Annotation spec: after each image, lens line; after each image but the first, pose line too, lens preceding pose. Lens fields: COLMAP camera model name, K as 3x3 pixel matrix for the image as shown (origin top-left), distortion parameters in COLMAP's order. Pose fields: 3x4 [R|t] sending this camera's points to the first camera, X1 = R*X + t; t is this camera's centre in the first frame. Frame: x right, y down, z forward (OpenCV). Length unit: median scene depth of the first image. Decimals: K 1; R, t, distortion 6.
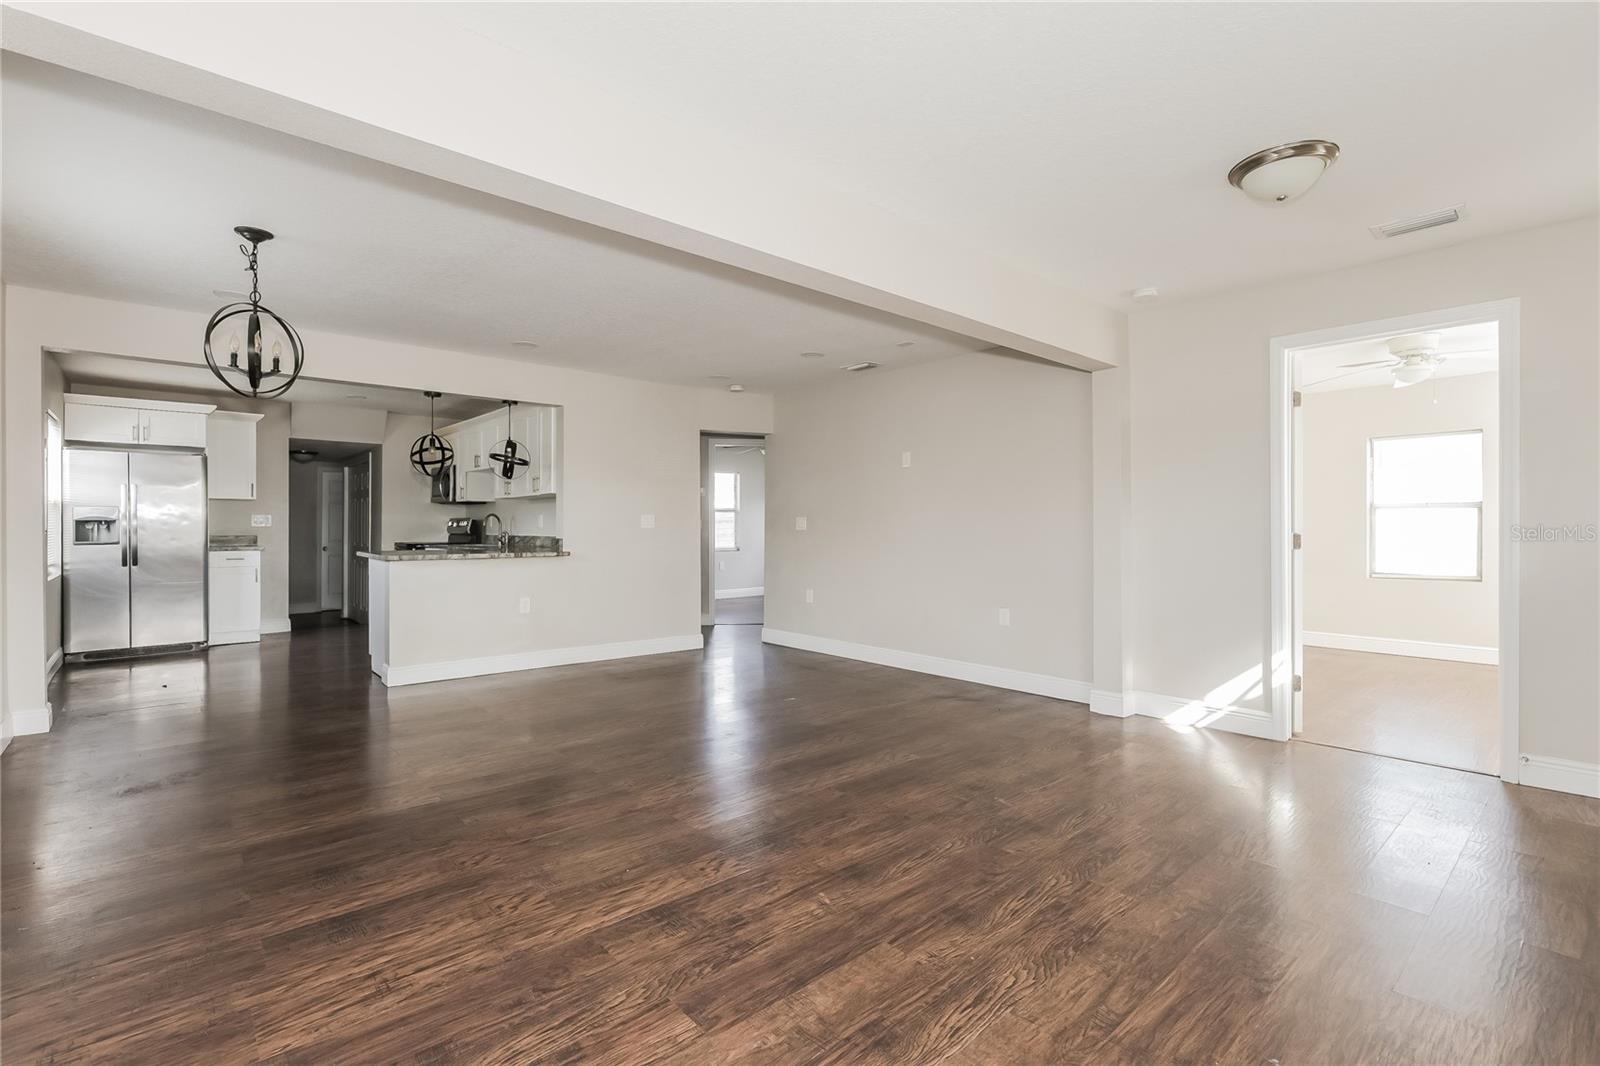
lens RADIAL K [[717.4, 0, 800.0], [0, 717.4, 533.0], [0, 0, 1]] dist [-0.001743, 0.000169]
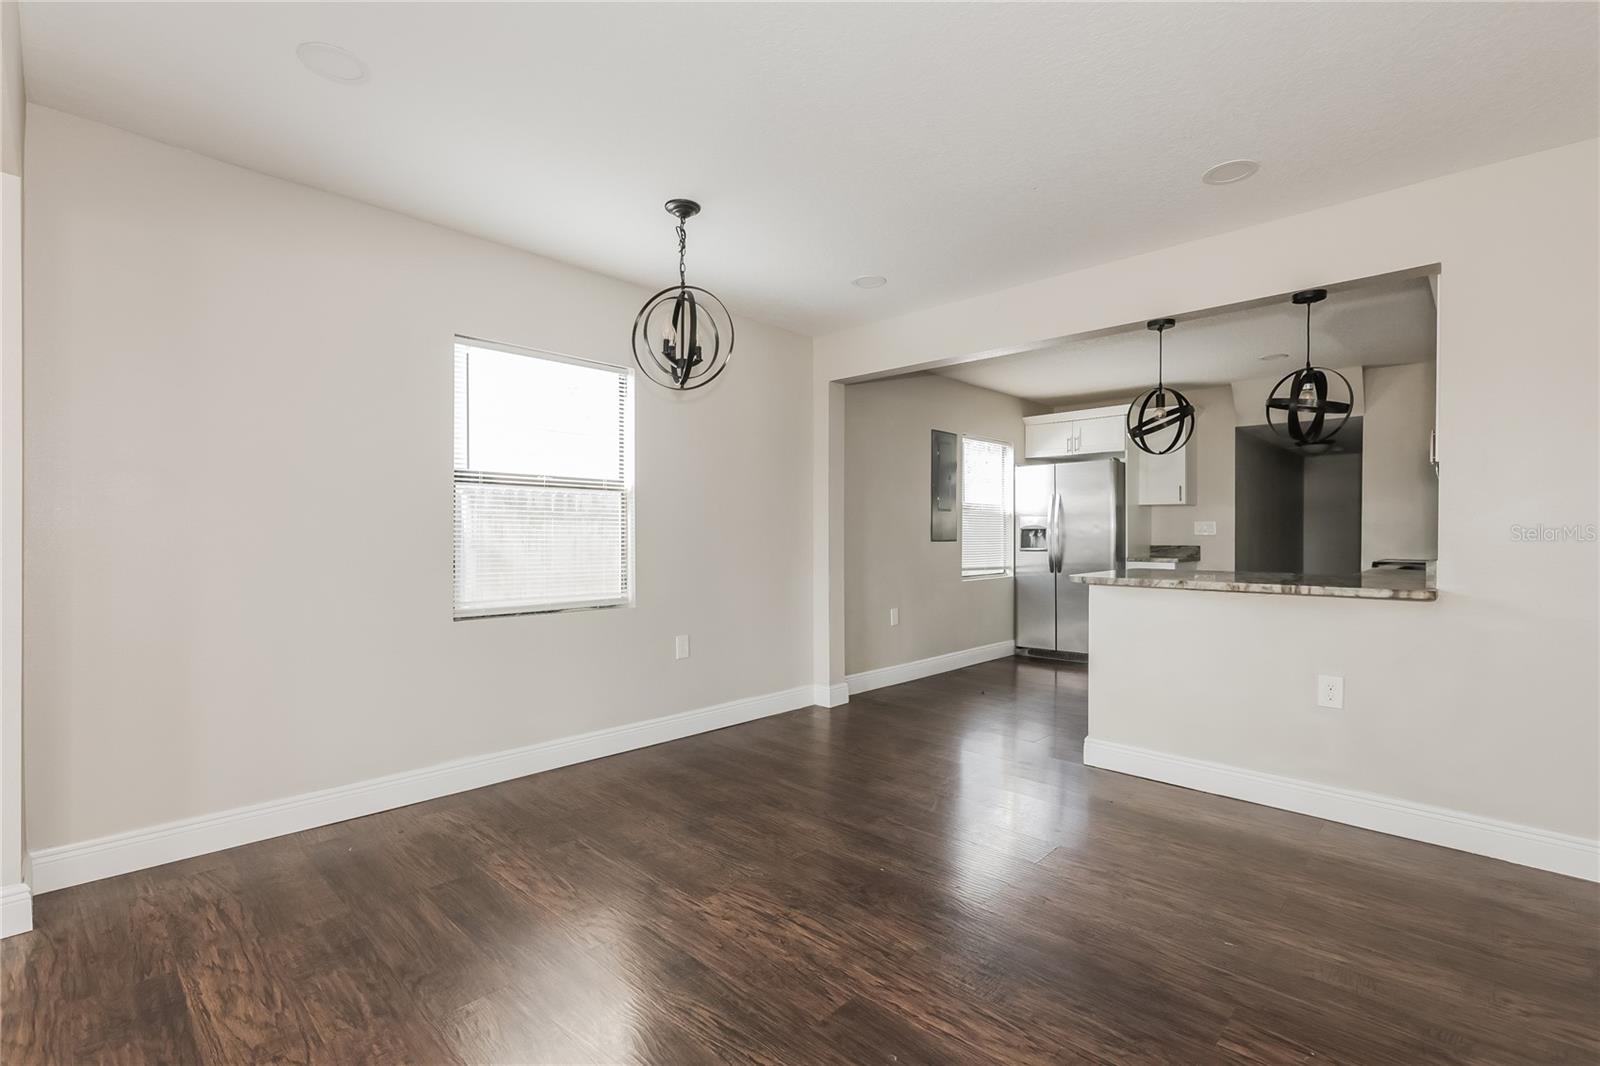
lens RADIAL K [[717.4, 0, 800.0], [0, 717.4, 533.0], [0, 0, 1]] dist [-0.001743, 0.000169]
pose [[0.087829, -0.002008, -0.996134, 0.154375], [-0.013246, 0.999907, -0.003184, -0.005870], [0.996048, 0.013475, 0.087794, 1.075988]]
